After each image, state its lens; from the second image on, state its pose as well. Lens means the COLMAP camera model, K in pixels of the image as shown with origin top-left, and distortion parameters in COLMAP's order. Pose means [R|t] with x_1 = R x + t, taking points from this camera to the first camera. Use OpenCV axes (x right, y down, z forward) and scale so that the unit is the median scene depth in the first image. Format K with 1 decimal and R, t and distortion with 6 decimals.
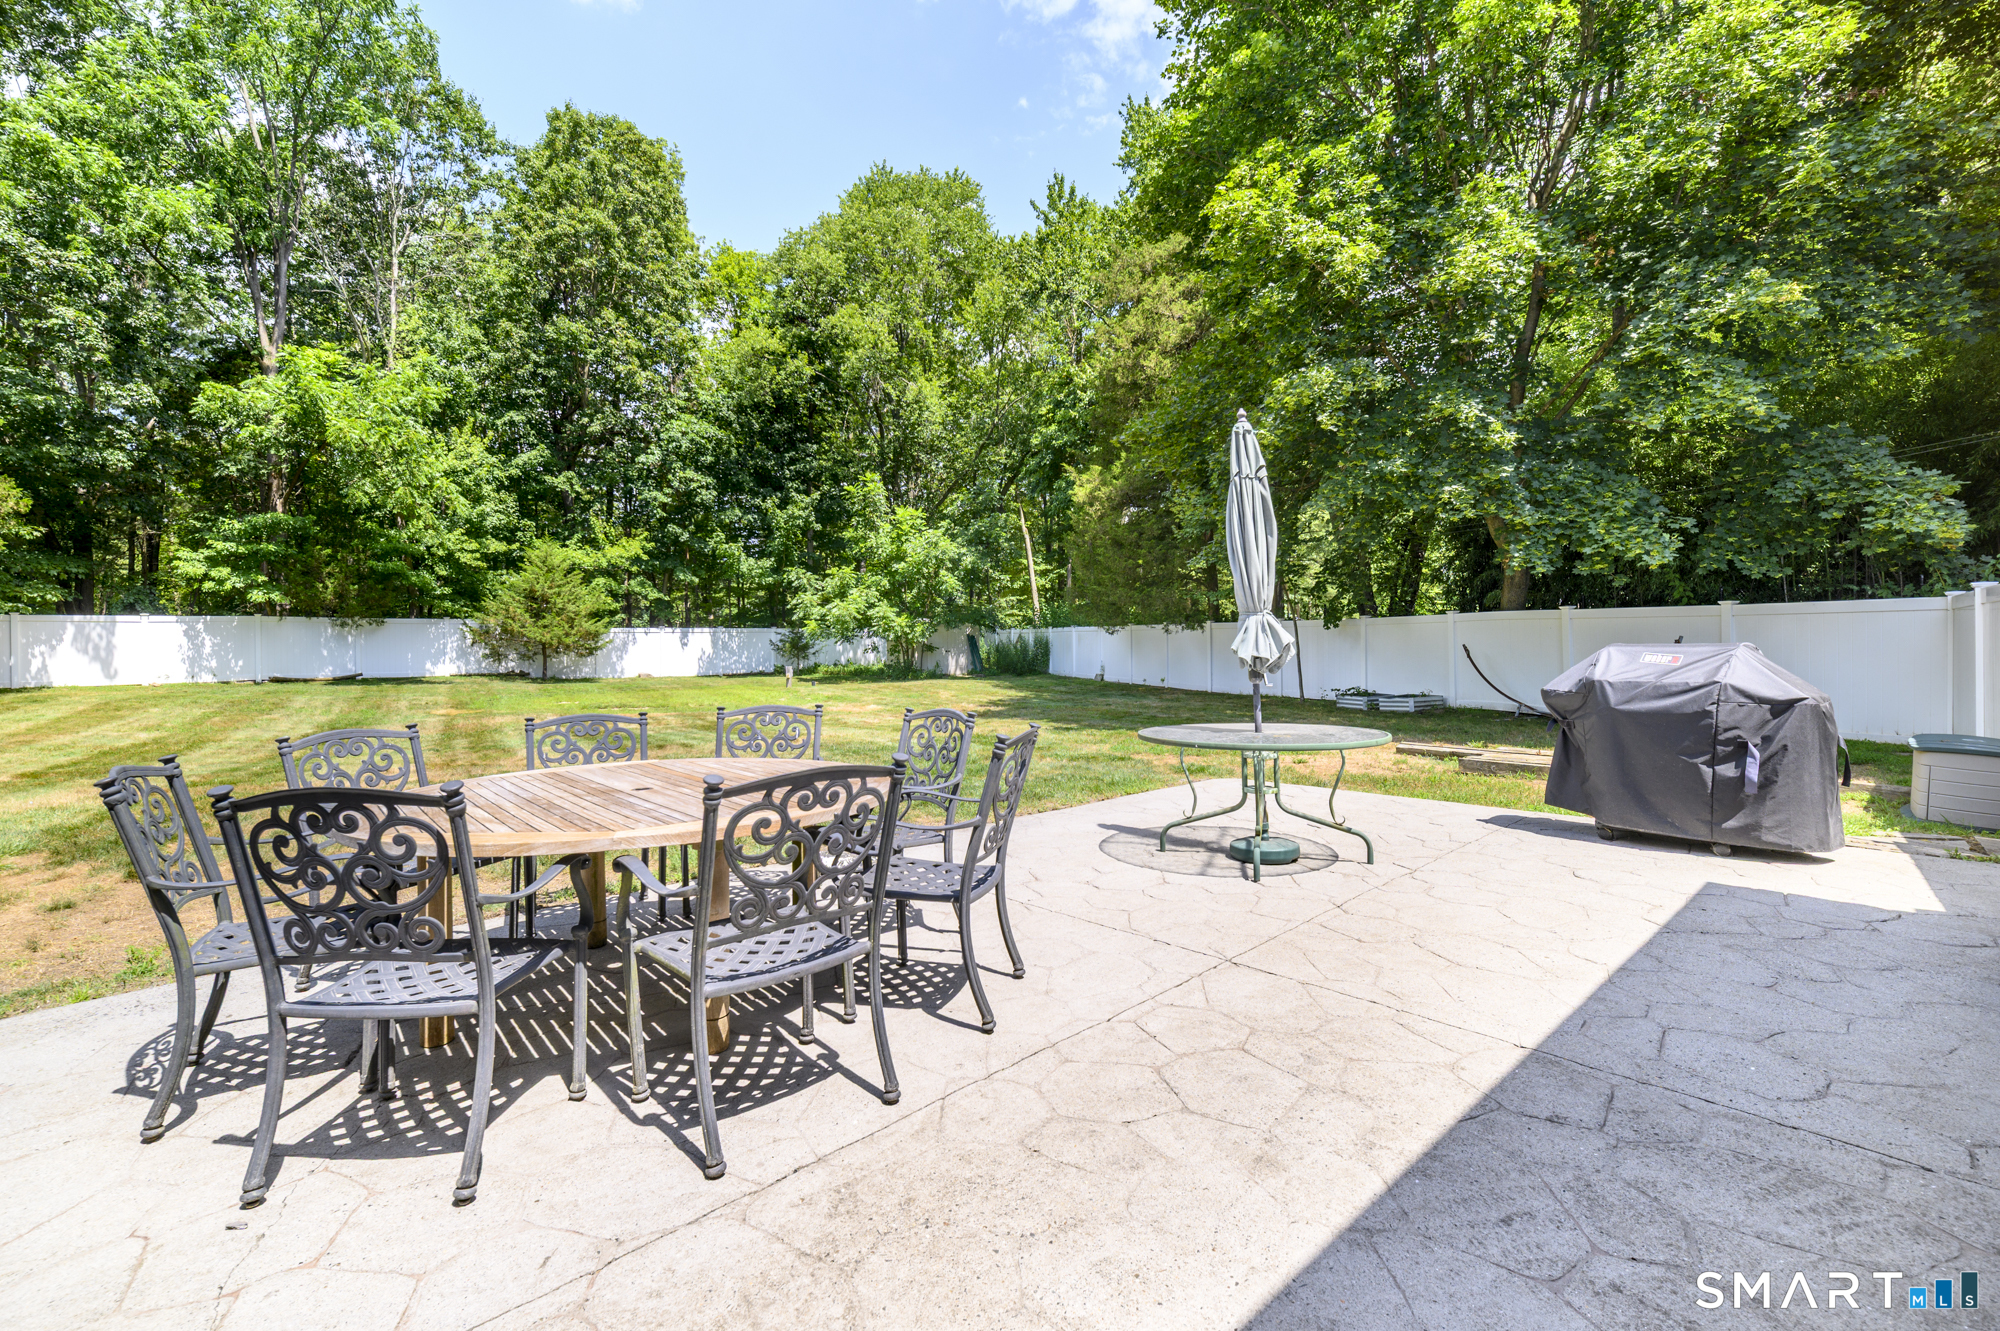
lens RADIAL K [[856.1, 0, 1012.4], [0, 856.1, 672.4], [0, 0, 1]] dist [-0.003064, -0.000408]
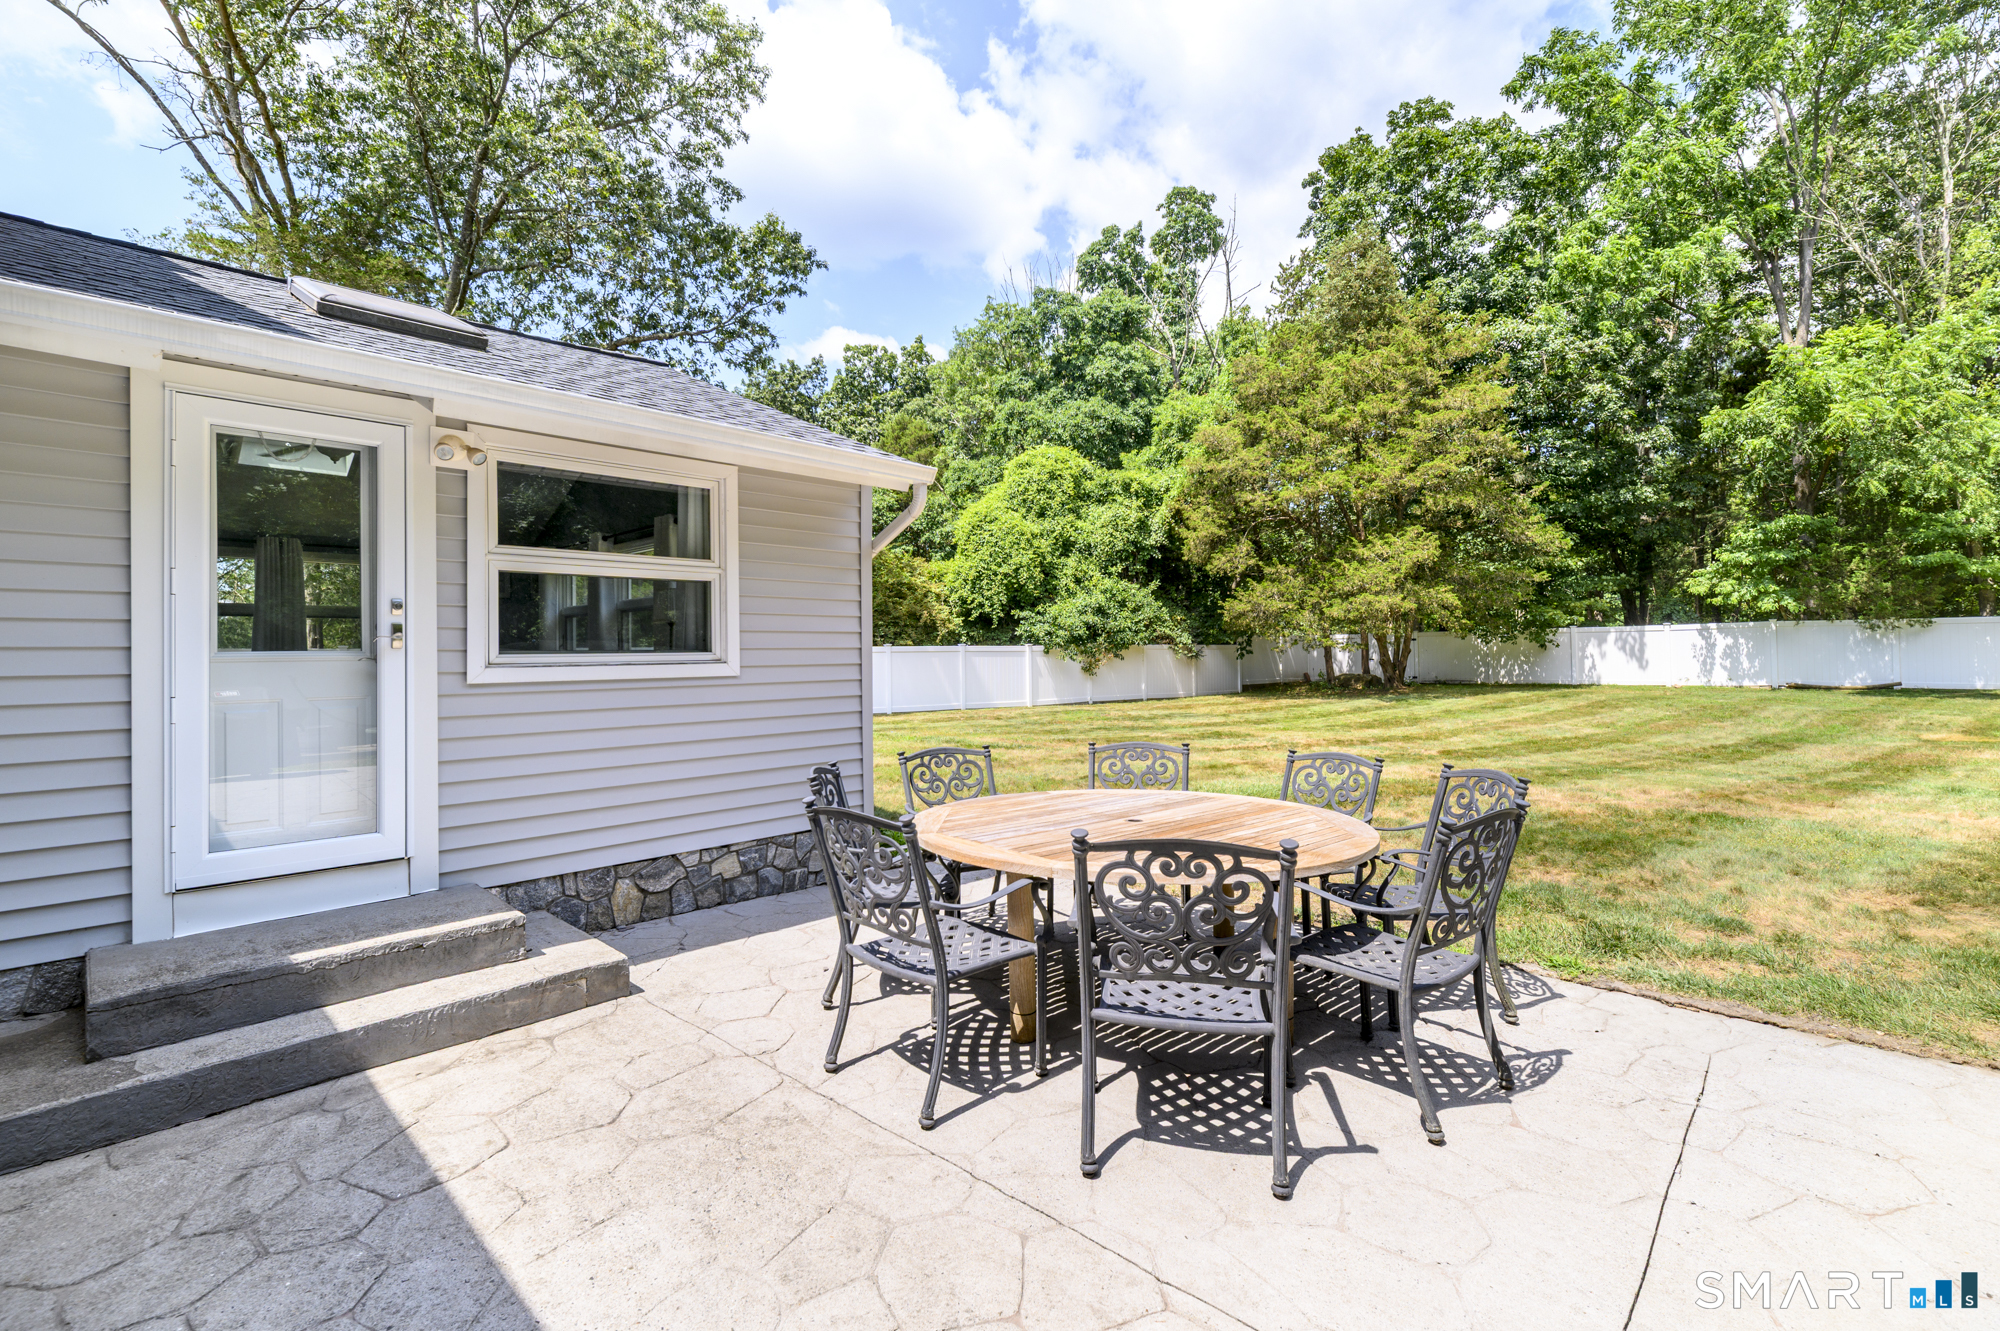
lens RADIAL K [[856.1, 0, 1012.4], [0, 856.1, 672.4], [0, 0, 1]] dist [-0.003064, -0.000408]
pose [[0.065513, 0.023147, -0.997583, 0.537660], [-0.025778, 0.999437, 0.021497, -0.063463], [0.997519, 0.024307, 0.066073, 0.575300]]
